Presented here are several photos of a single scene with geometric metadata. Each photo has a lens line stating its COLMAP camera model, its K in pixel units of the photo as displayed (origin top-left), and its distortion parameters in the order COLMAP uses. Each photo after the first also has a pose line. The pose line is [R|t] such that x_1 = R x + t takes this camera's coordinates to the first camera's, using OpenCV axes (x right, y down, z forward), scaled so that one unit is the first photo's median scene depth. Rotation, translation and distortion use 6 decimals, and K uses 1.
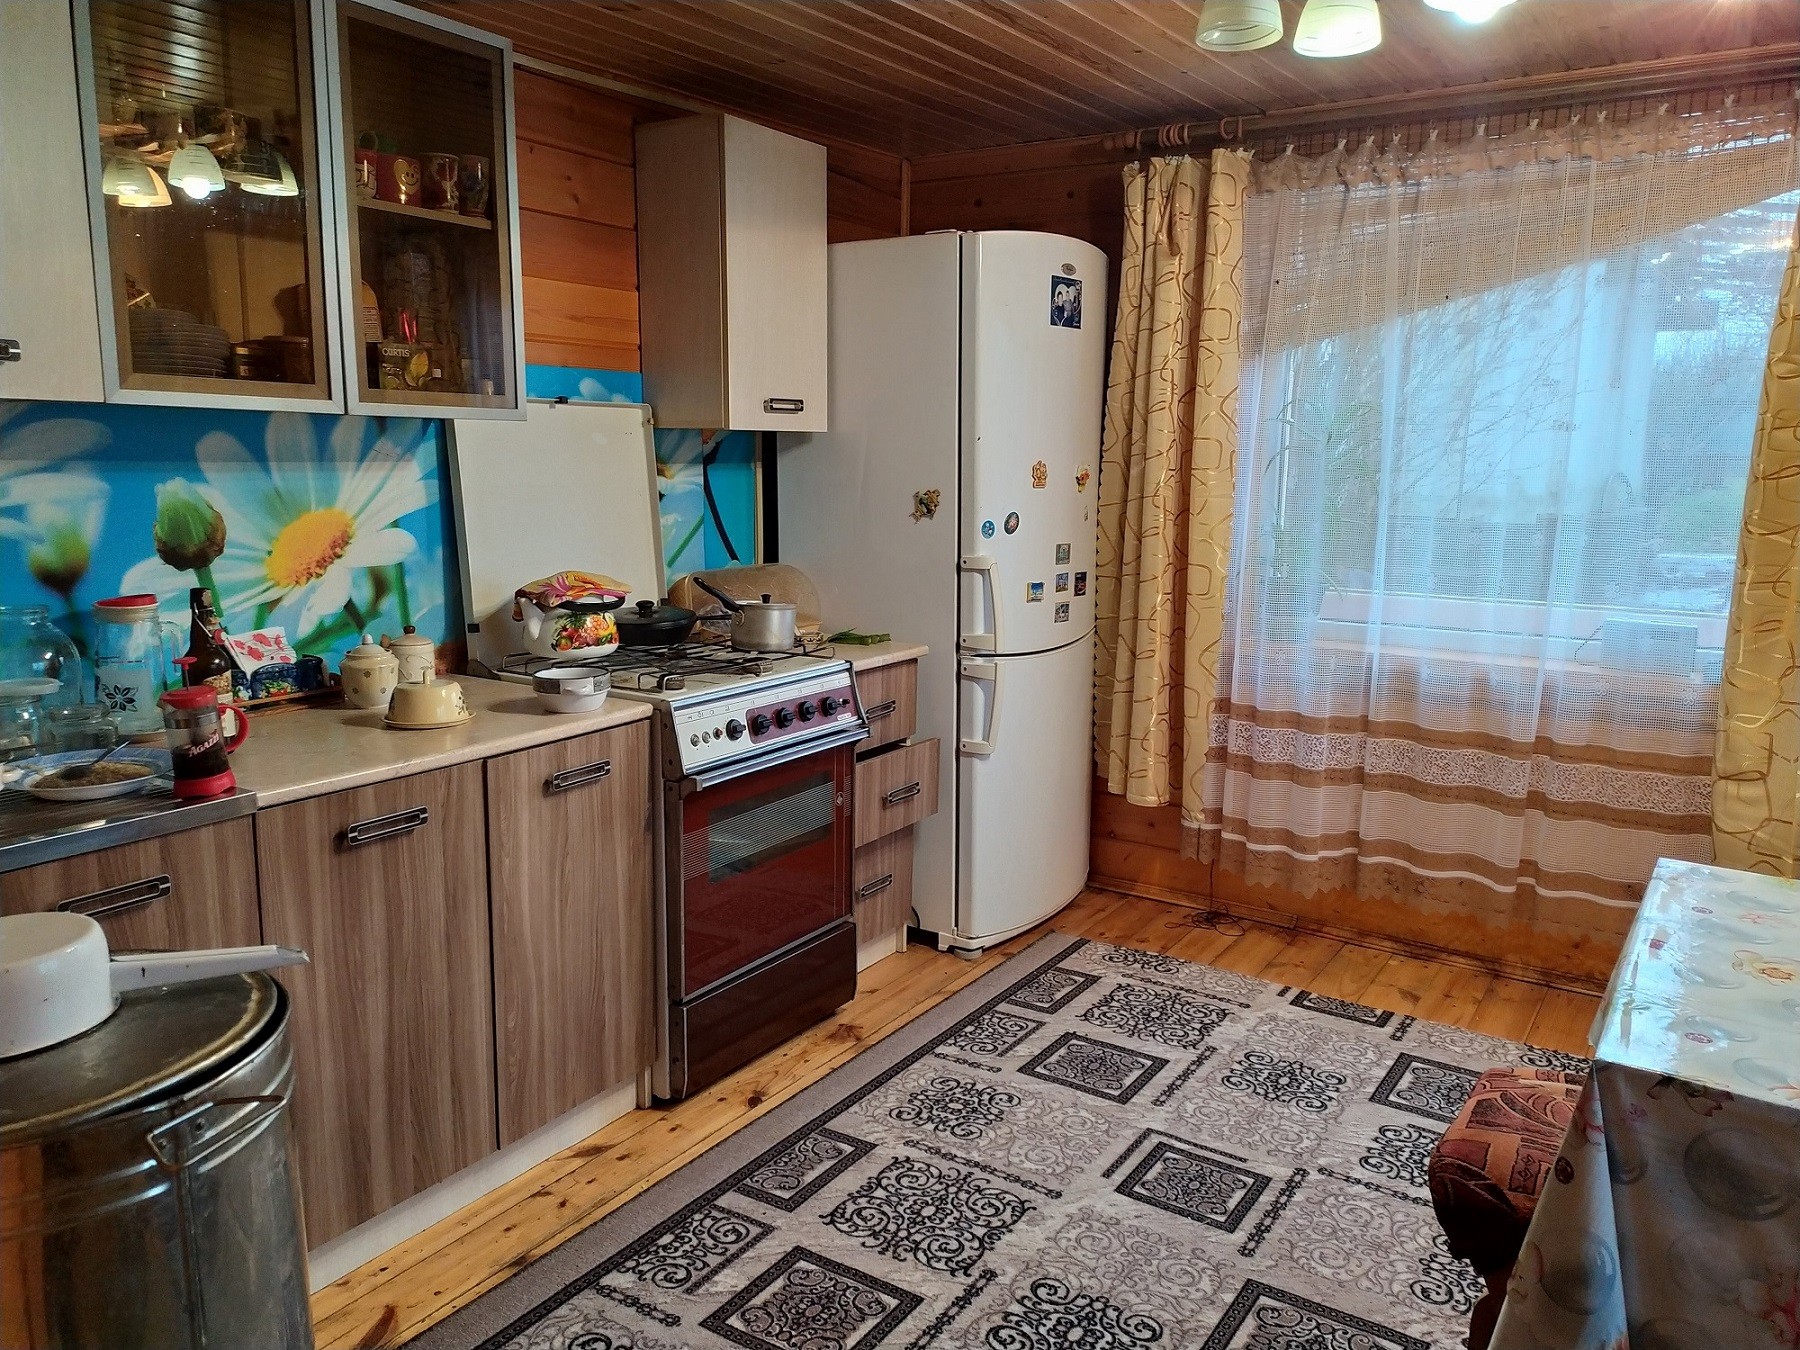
lens RADIAL K [[1356.4, 0, 906.9], [0, 1356.4, 671.6], [0, 0, 1]] dist [0.069318, -0.051867]
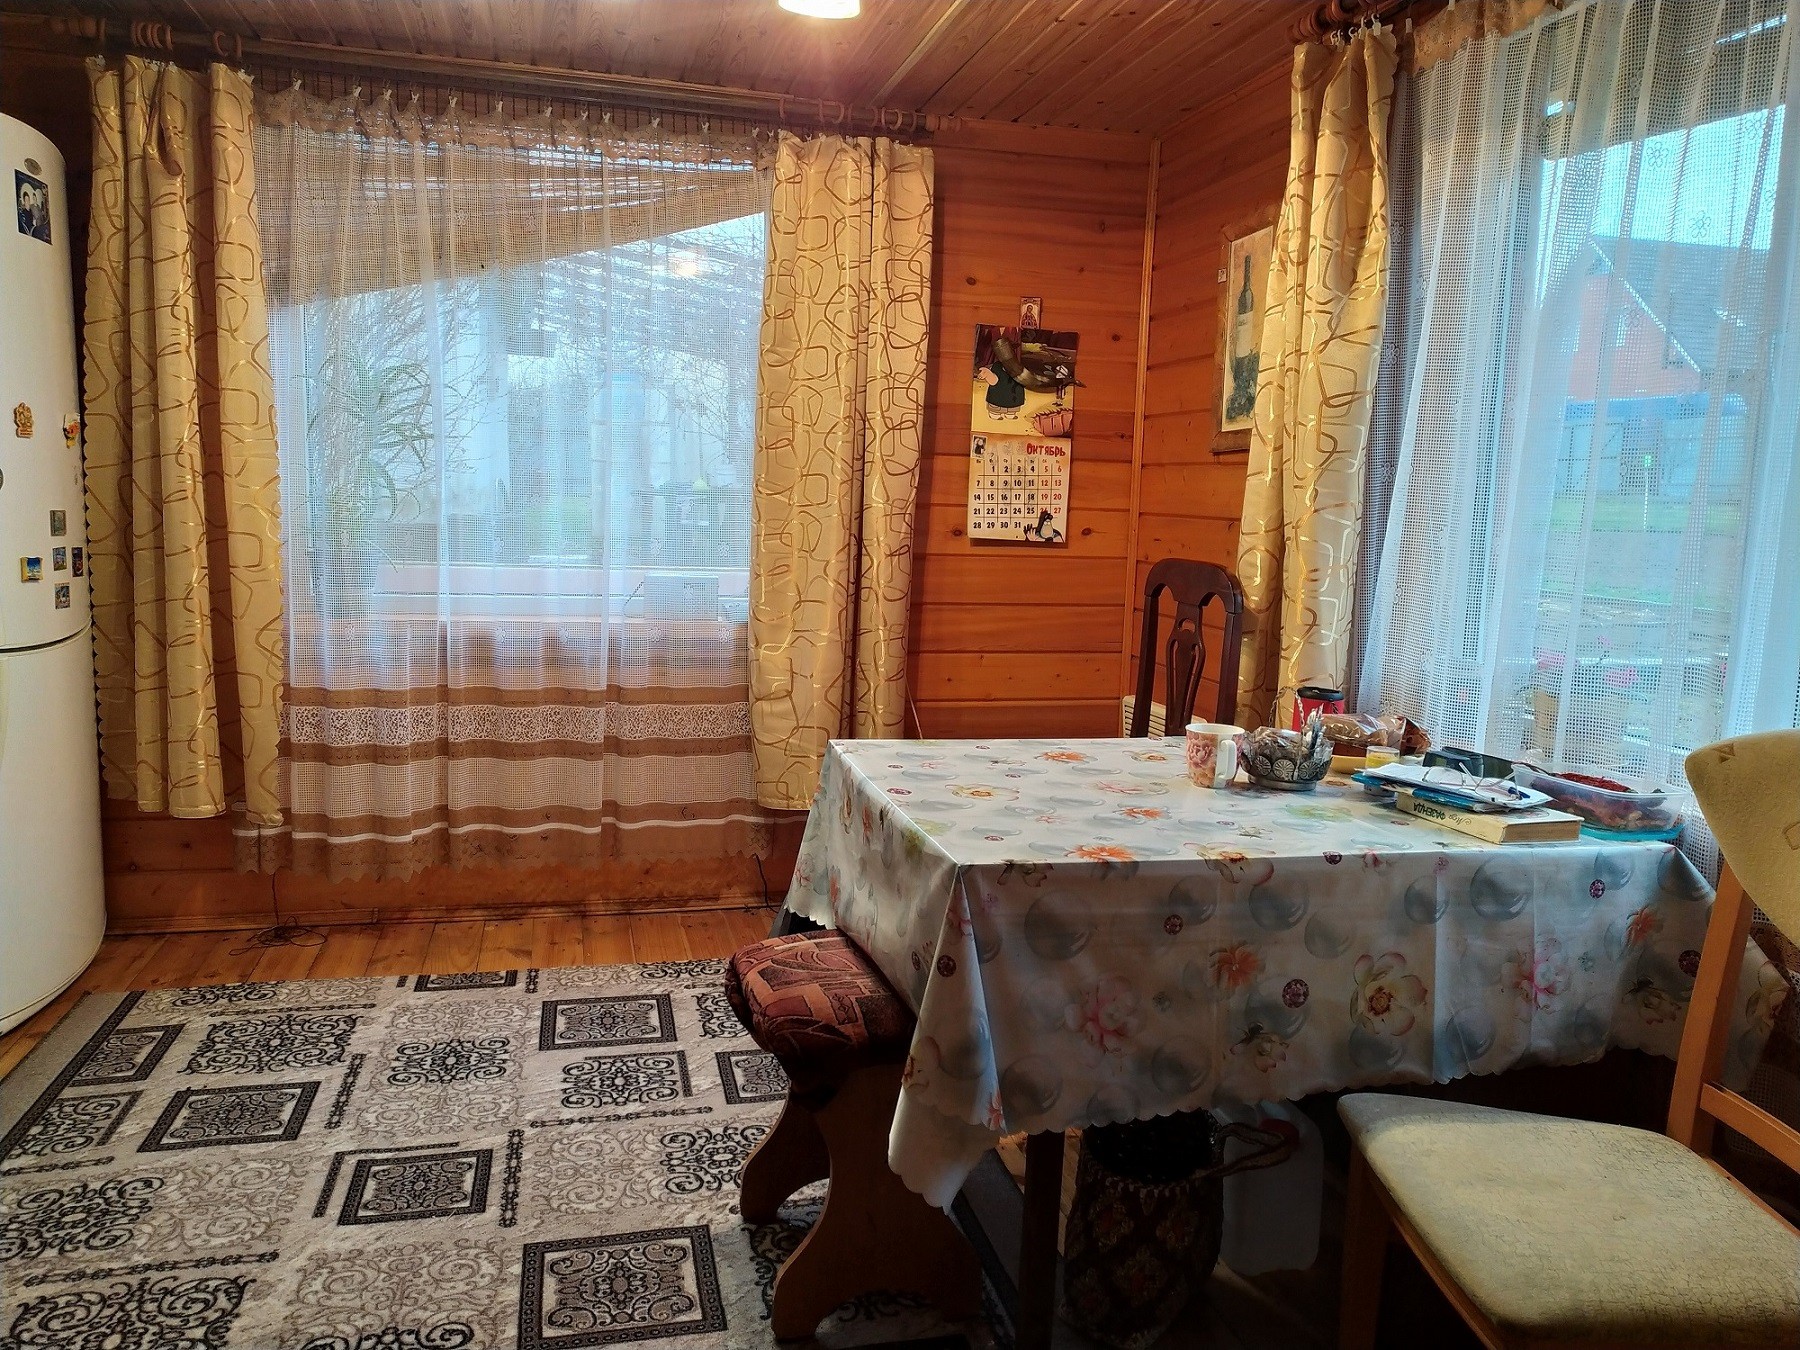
lens RADIAL K [[1356.4, 0, 906.9], [0, 1356.4, 671.6], [0, 0, 1]] dist [0.069318, -0.051867]
pose [[0.676861, -0.085305, 0.731151, -0.171895], [0.098951, 0.994792, 0.024461, 0.034780], [-0.729430, 0.055791, 0.681777, 0.095265]]
